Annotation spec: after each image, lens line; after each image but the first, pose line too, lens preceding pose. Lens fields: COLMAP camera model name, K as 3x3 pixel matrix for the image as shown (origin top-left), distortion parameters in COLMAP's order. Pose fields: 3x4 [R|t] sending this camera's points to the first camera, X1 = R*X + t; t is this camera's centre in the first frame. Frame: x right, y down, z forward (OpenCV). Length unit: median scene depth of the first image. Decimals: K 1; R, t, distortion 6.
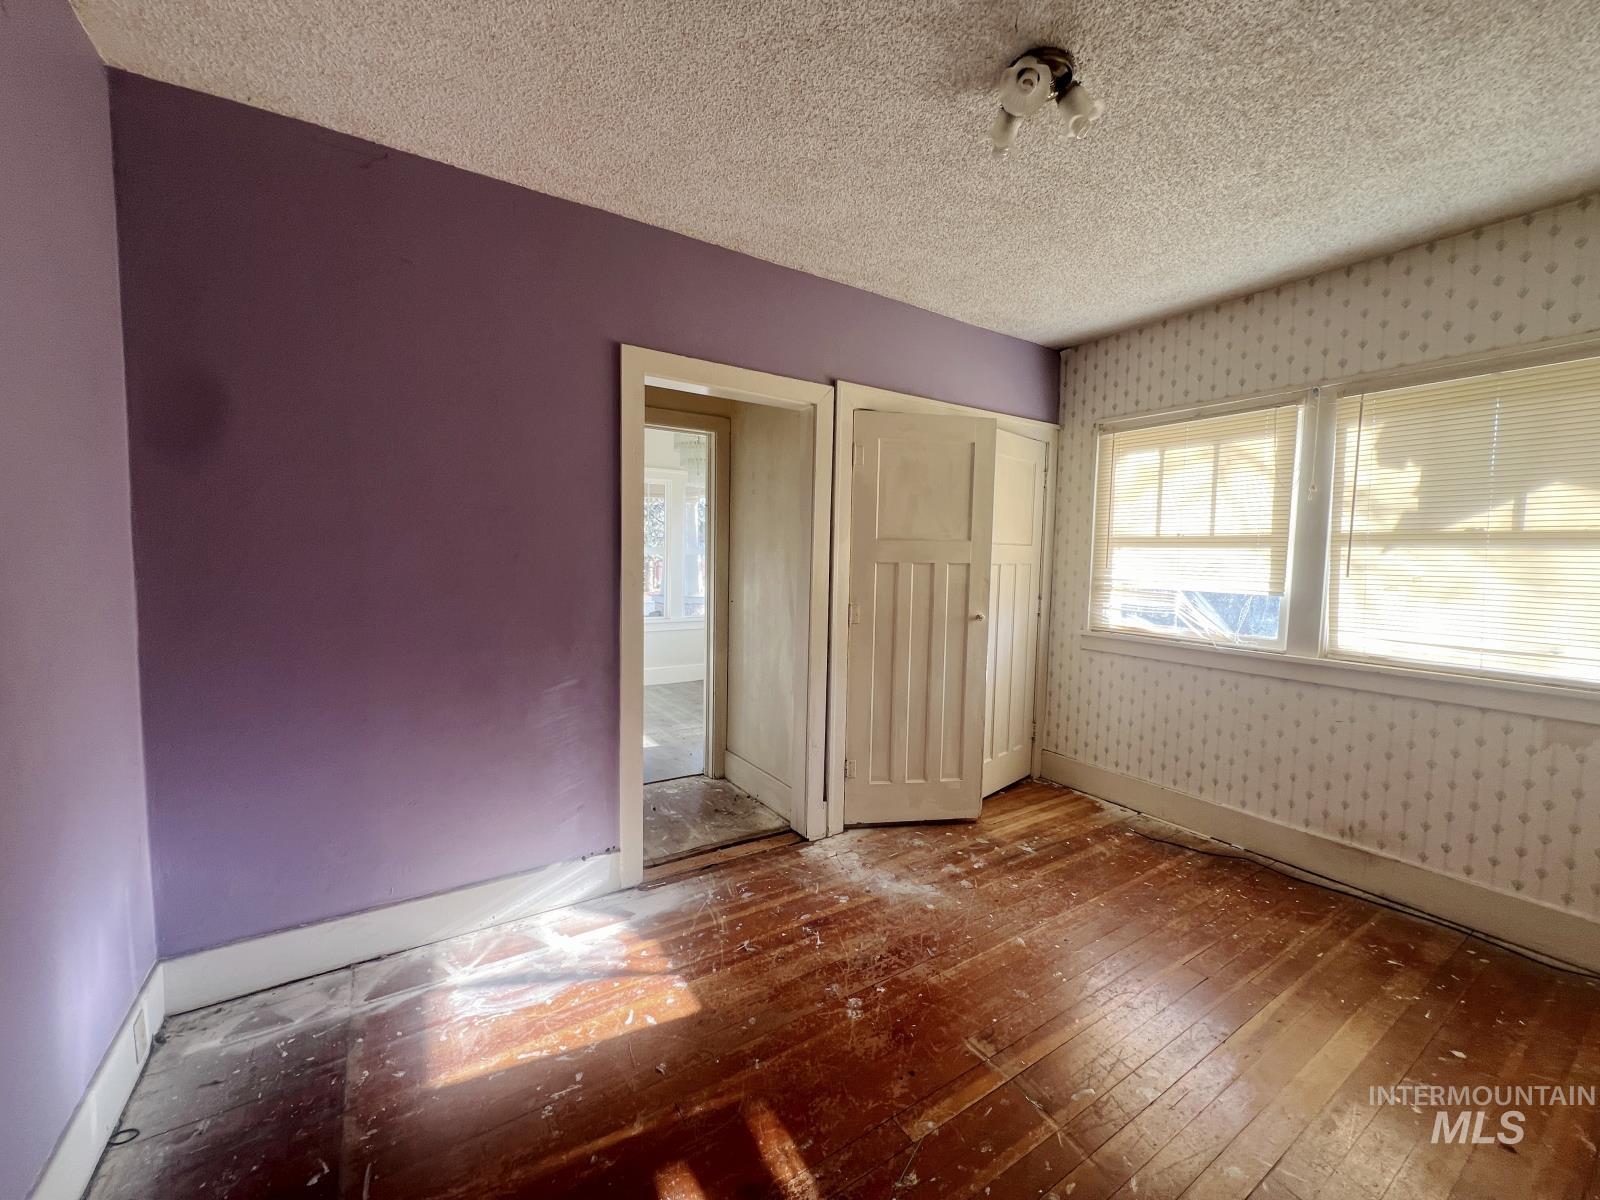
lens RADIAL K [[640.0, 0, 797.5], [0, 640.0, 596.6], [0, 0, 1]] dist [-0.000006, -0.000266]
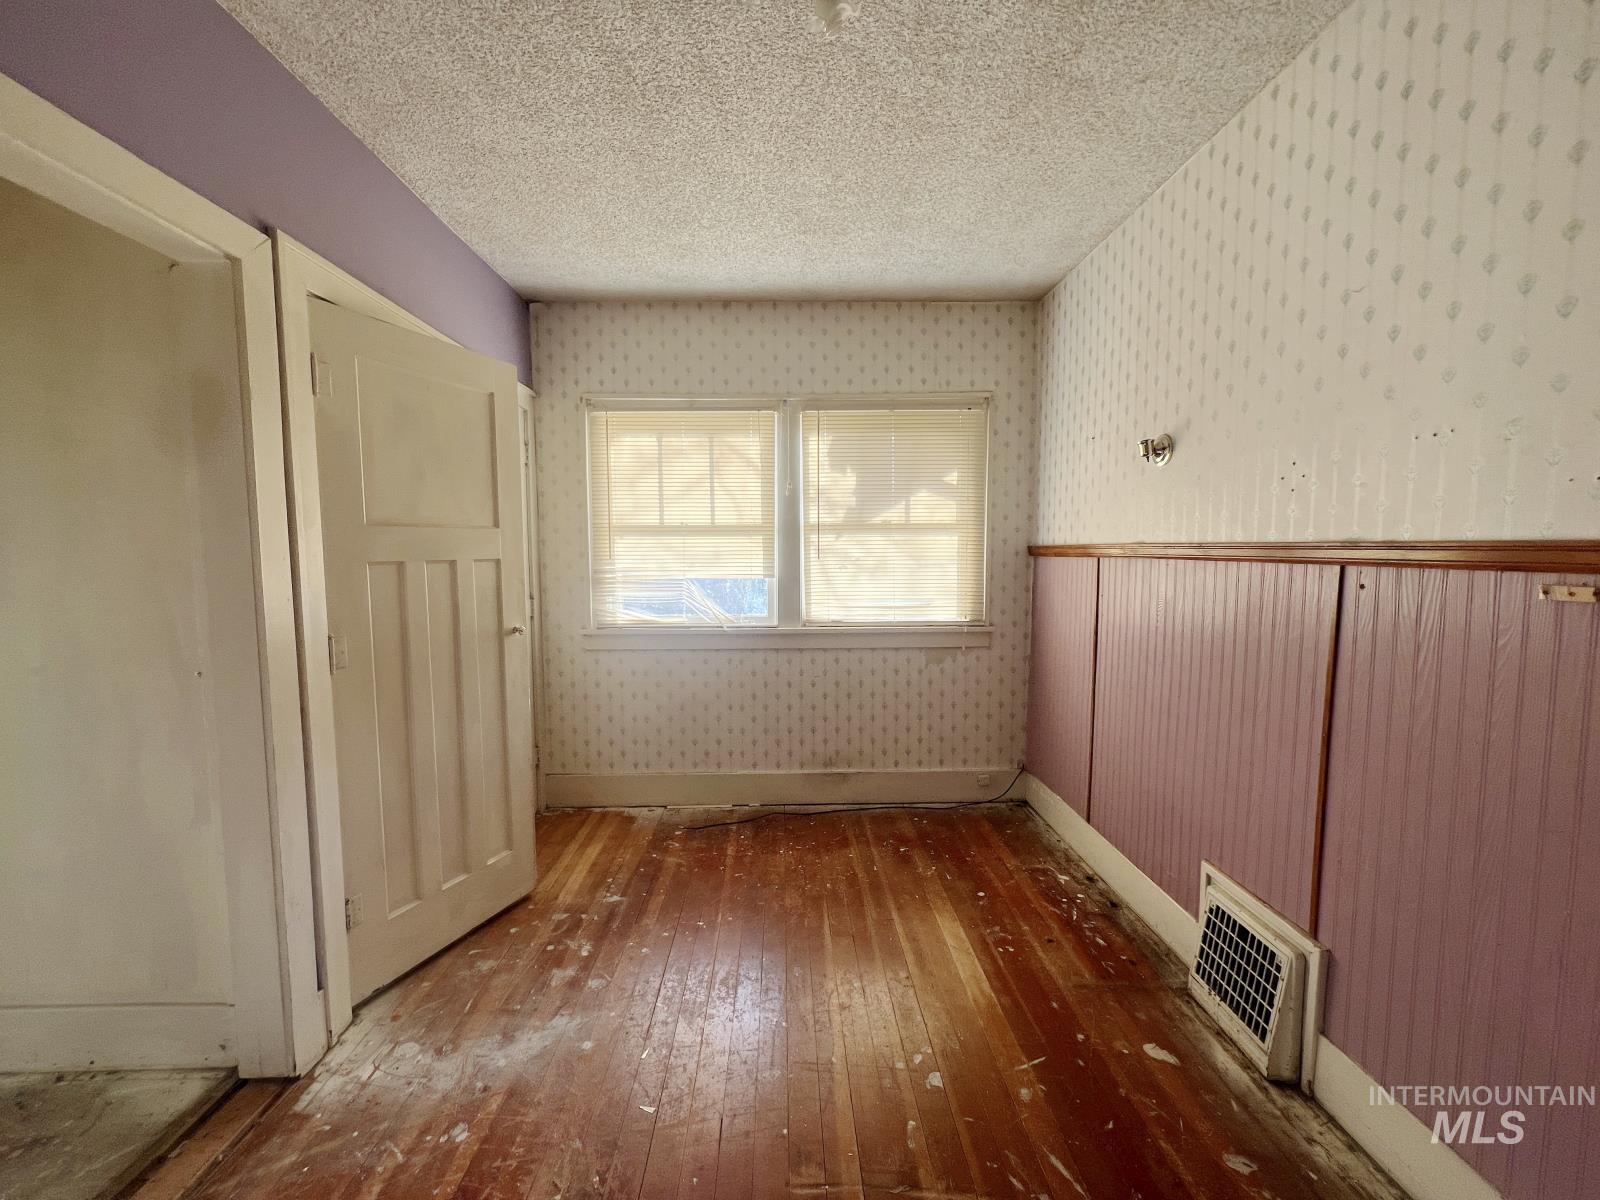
lens RADIAL K [[640.0, 0, 797.7], [0, 640.0, 597.9], [0, 0, 1]] dist [-0.000006, -0.000266]
pose [[0.523676, -0.085485, 0.847618, -0.191674], [0.071740, 0.995844, 0.056112, -0.025697], [-0.848892, 0.031423, 0.527632, 0.349559]]
